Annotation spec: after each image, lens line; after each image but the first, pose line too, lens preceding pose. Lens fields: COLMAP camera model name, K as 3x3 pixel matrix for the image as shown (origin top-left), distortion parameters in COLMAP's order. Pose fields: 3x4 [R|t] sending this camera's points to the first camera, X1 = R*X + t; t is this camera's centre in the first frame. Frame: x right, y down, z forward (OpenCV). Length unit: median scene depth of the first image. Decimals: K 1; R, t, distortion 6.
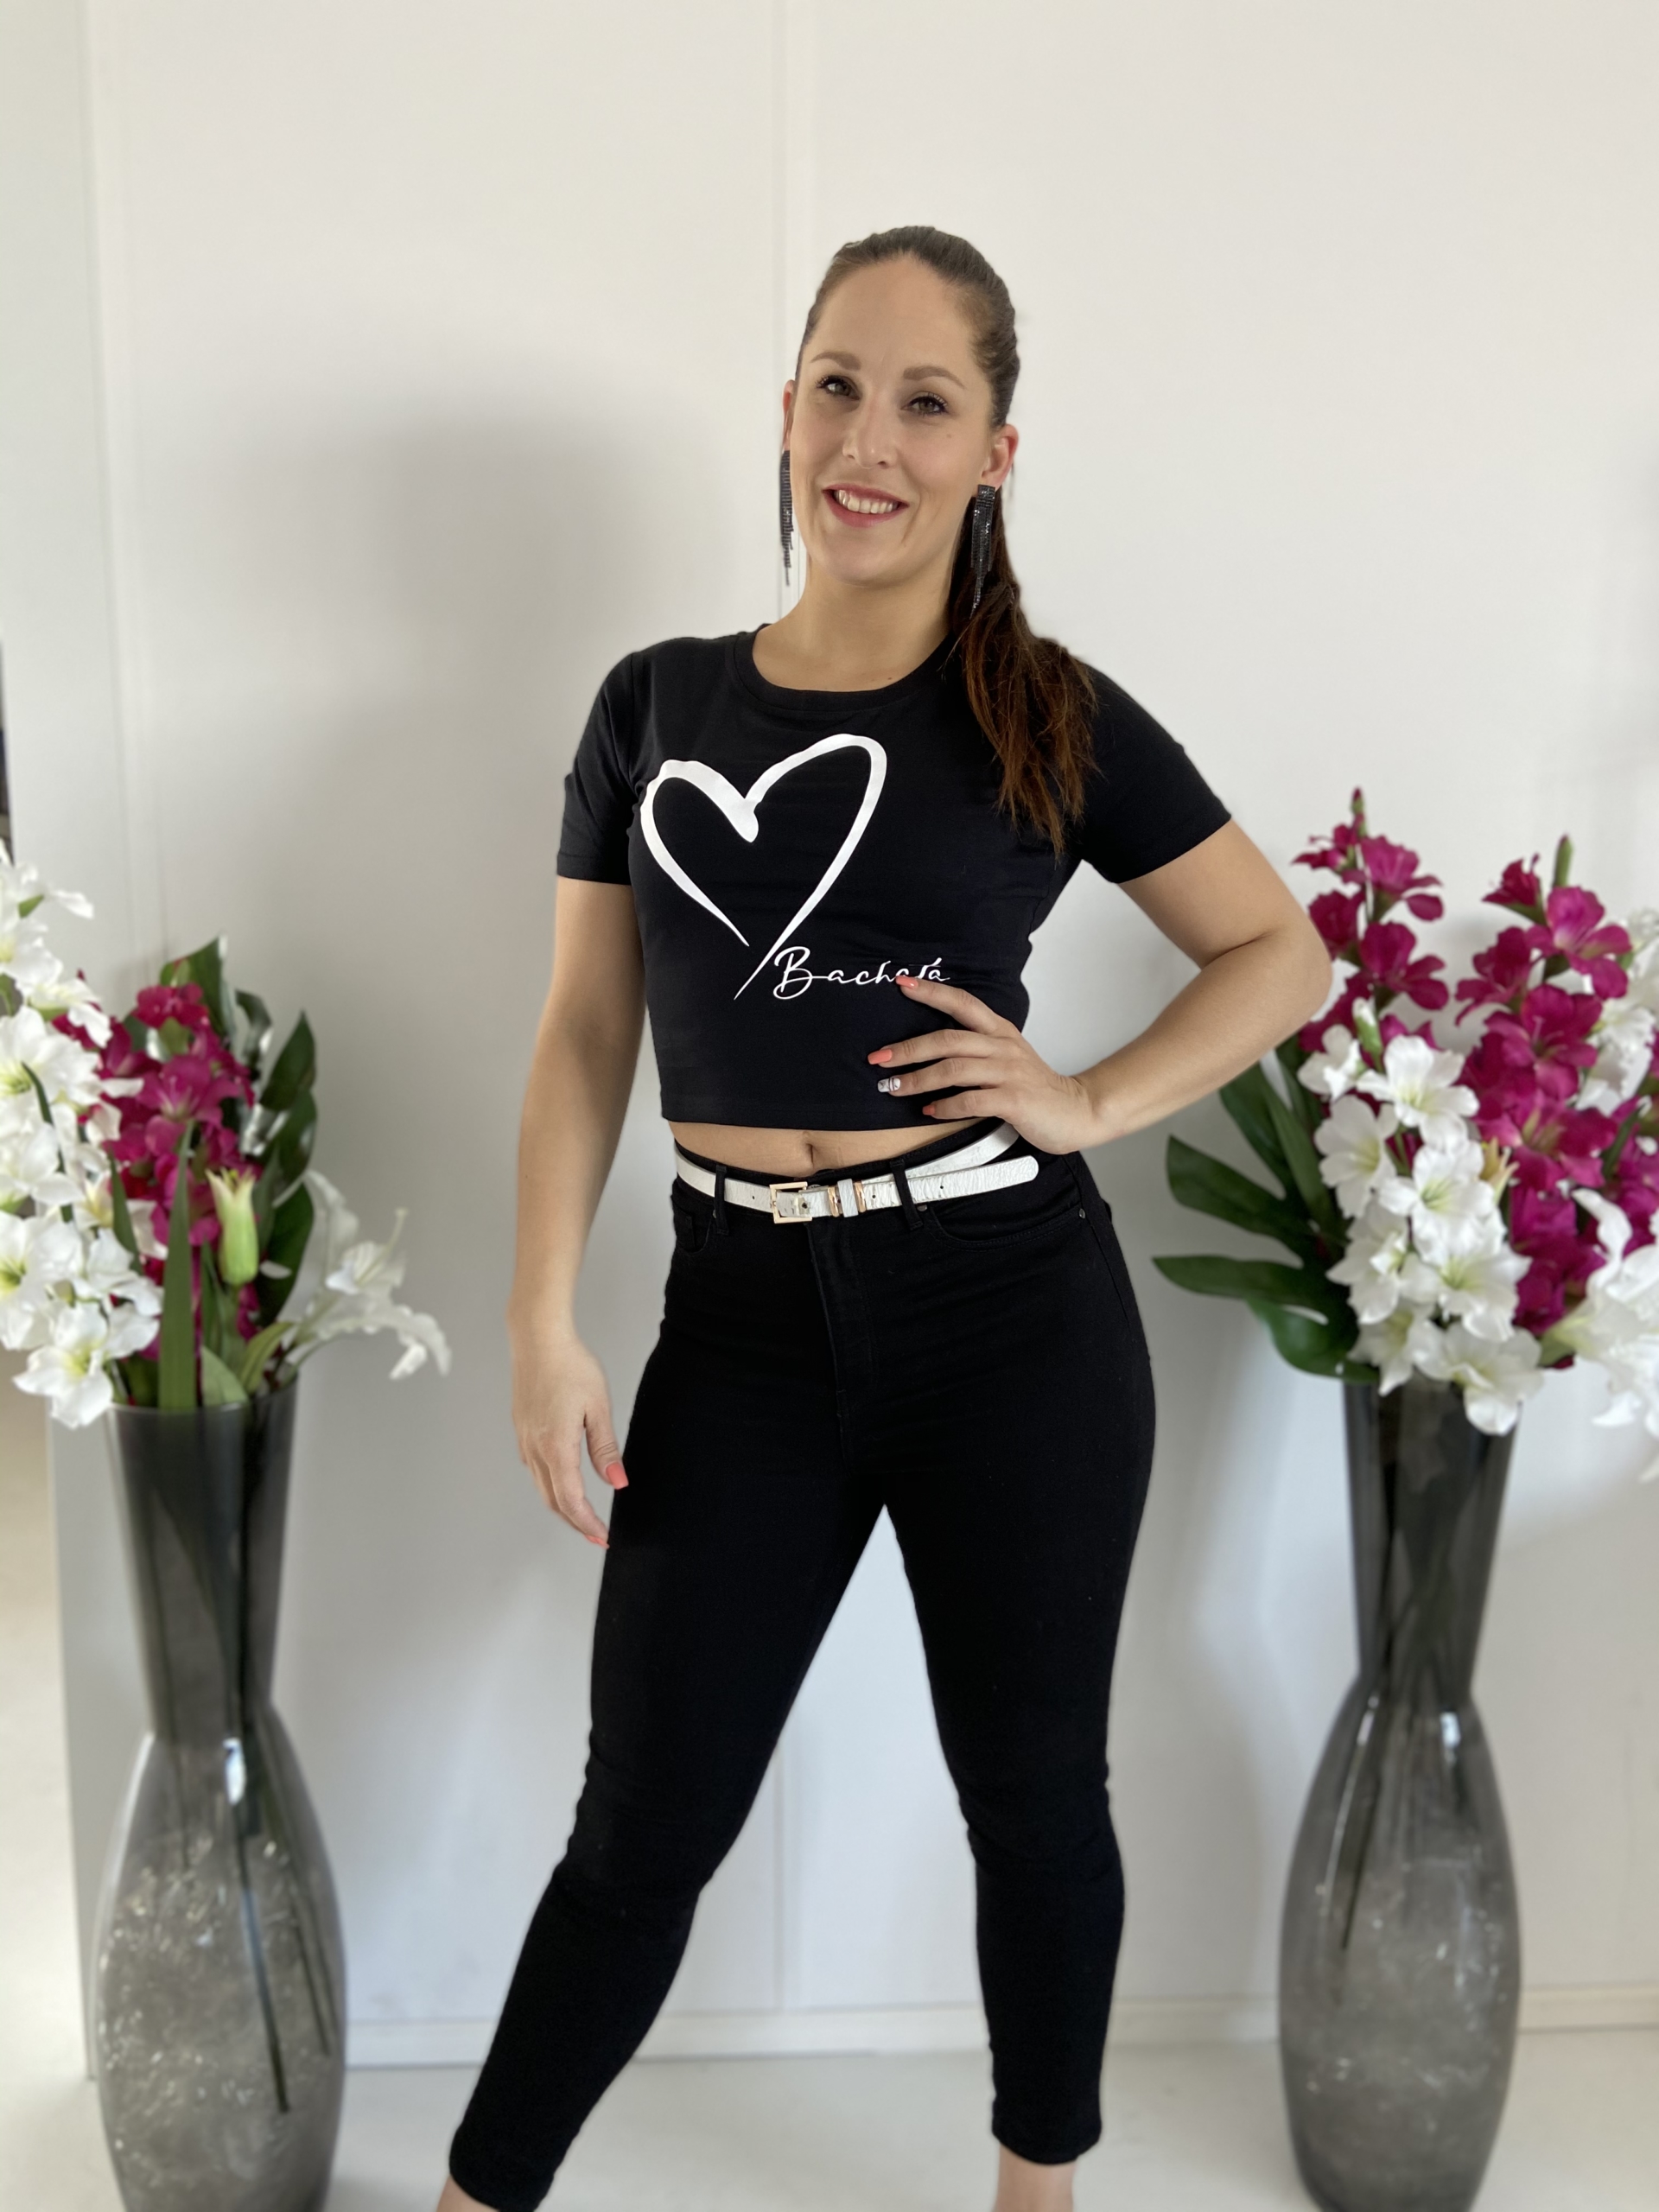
lens RADIAL K [[1677.2, 0, 827.3], [0, 1677.2, 1094.9], [0, 0, 1]] dist [0.097850, -0.130616]
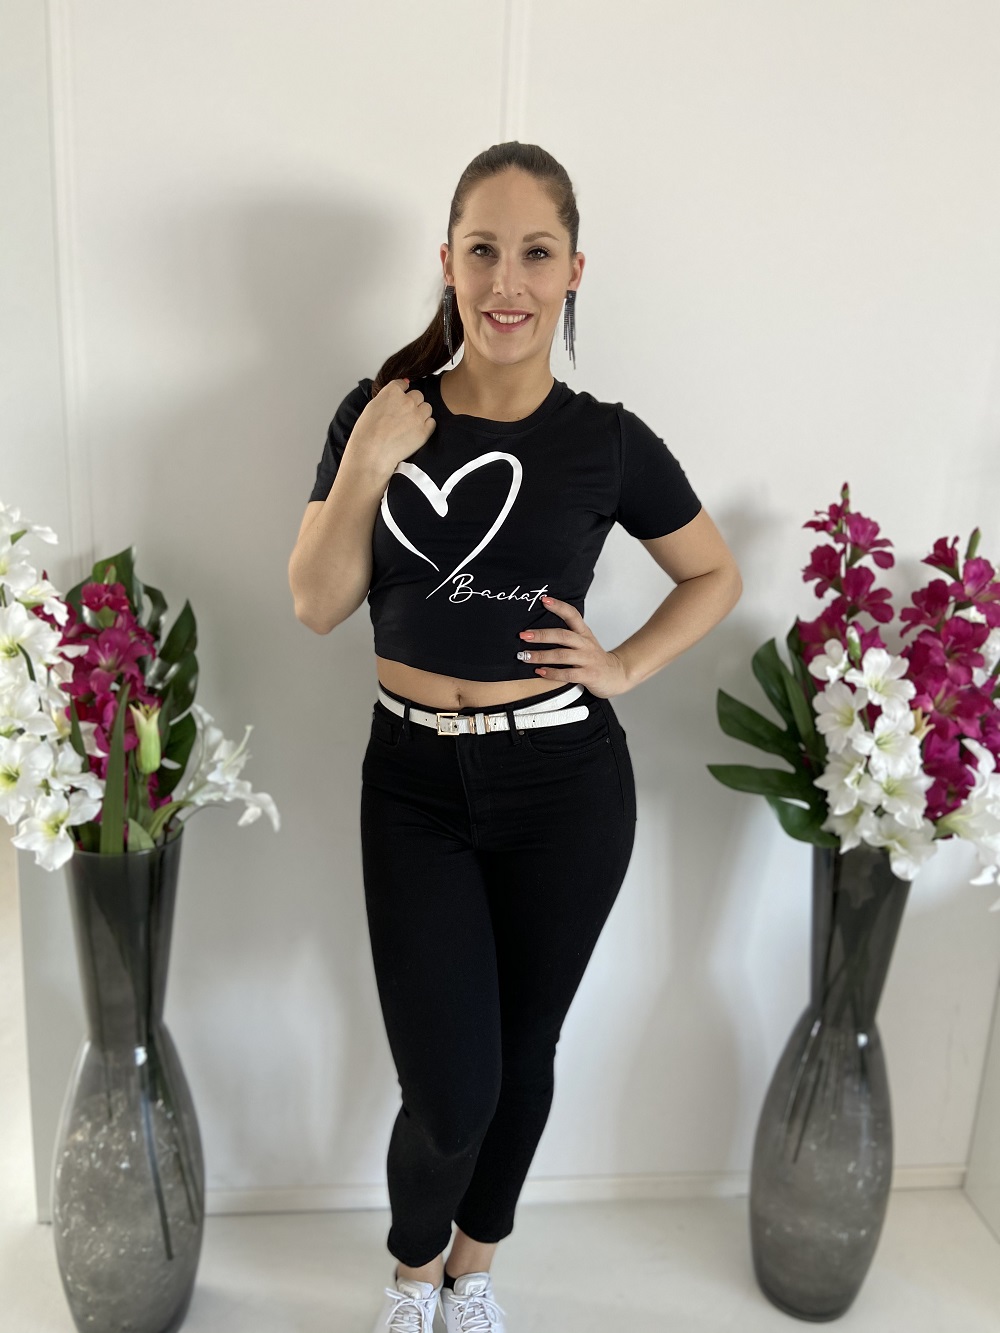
lens RADIAL K [[1010.7, 0, 498.7], [0, 1010.7, 659.8], [0, 0, 1]] dist [0.097850, -0.130616]
pose [[0.997277, 0.031476, 0.066694, -0.085621], [-0.037437, 0.995228, 0.090108, -0.094216], [-0.063540, -0.092359, 0.993696, 0.033200]]
